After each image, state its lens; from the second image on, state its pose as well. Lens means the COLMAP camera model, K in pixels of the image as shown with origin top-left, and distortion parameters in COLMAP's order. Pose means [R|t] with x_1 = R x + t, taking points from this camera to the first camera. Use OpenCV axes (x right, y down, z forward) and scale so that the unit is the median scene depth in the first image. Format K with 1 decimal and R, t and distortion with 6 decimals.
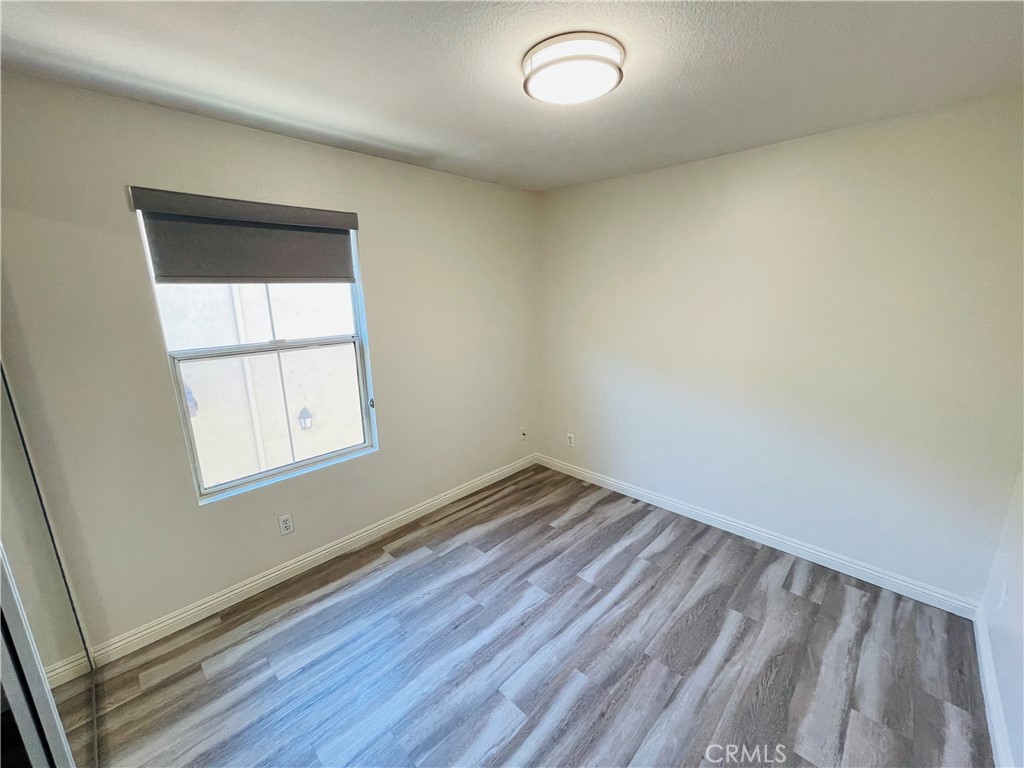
lens RADIAL K [[412.5, 0, 509.4], [0, 412.5, 384.0], [0, 0, 1]] dist [-0.001858, 0.000345]
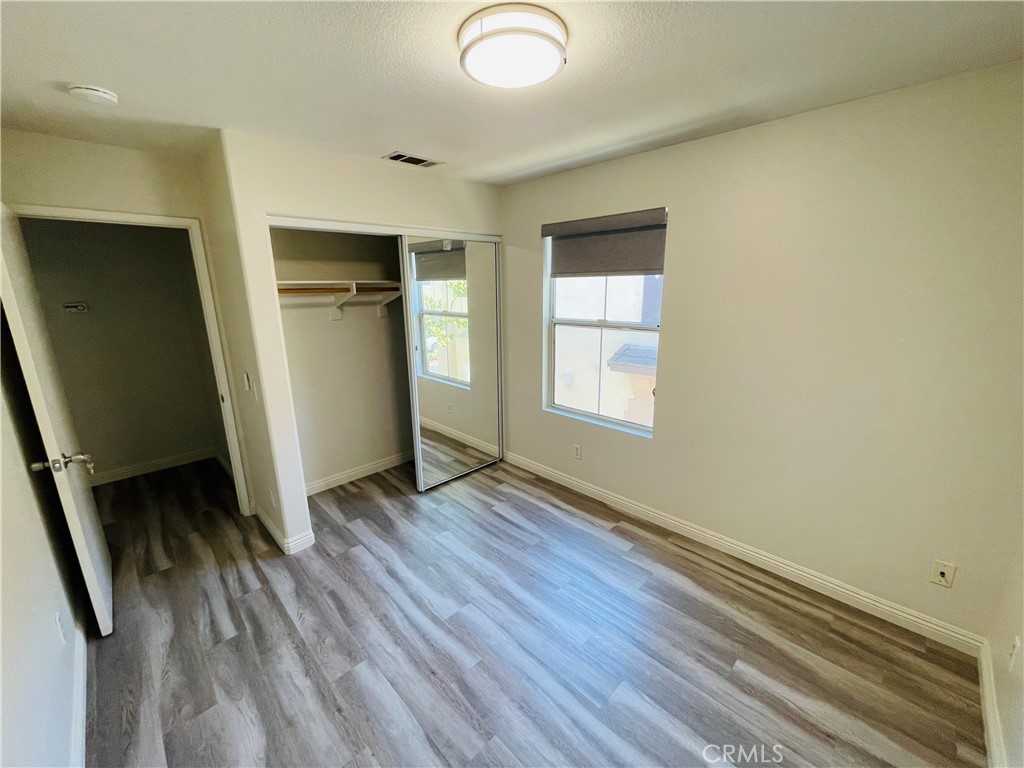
lens RADIAL K [[412.5, 0, 509.2], [0, 412.5, 384.5], [0, 0, 1]] dist [-0.001858, 0.000345]
pose [[-0.015884, 0.253629, -0.967171, 0.812328], [-0.216486, 0.943476, 0.250971, -0.186083], [0.976156, 0.213366, 0.039921, 0.731804]]
